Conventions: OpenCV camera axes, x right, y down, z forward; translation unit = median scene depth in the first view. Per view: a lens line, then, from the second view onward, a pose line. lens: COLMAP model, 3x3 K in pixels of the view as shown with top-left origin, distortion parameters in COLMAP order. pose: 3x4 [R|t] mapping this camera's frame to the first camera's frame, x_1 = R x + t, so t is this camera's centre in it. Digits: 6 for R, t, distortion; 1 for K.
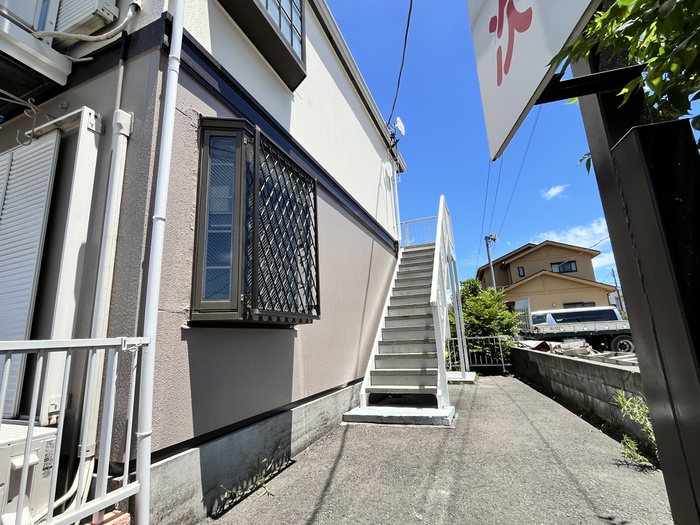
lens RADIAL K [[354.0, 0, 350.0], [0, 354.0, 262.5], [0, 0, 1]] dist [0.003441, 0.001622]
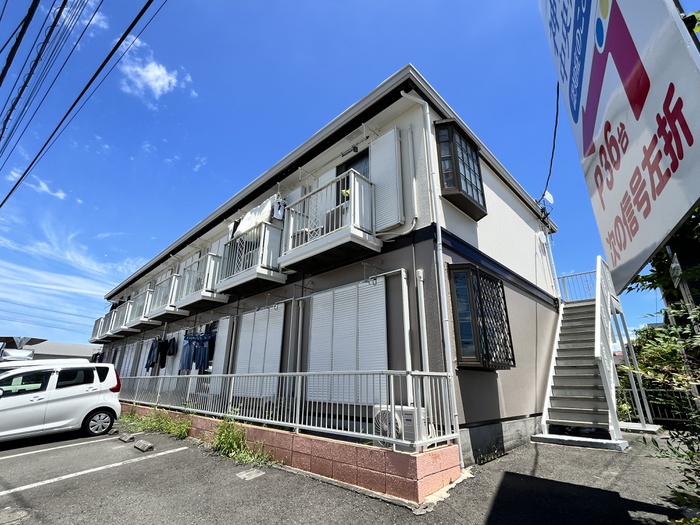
lens RADIAL K [[354.0, 0, 350.0], [0, 354.0, 262.5], [0, 0, 1]] dist [0.003441, 0.001622]
pose [[0.926685, -0.078788, -0.367487, -0.090497], [0.034051, 0.991359, -0.126679, -0.083701], [0.374293, 0.104878, 0.921361, -0.517785]]
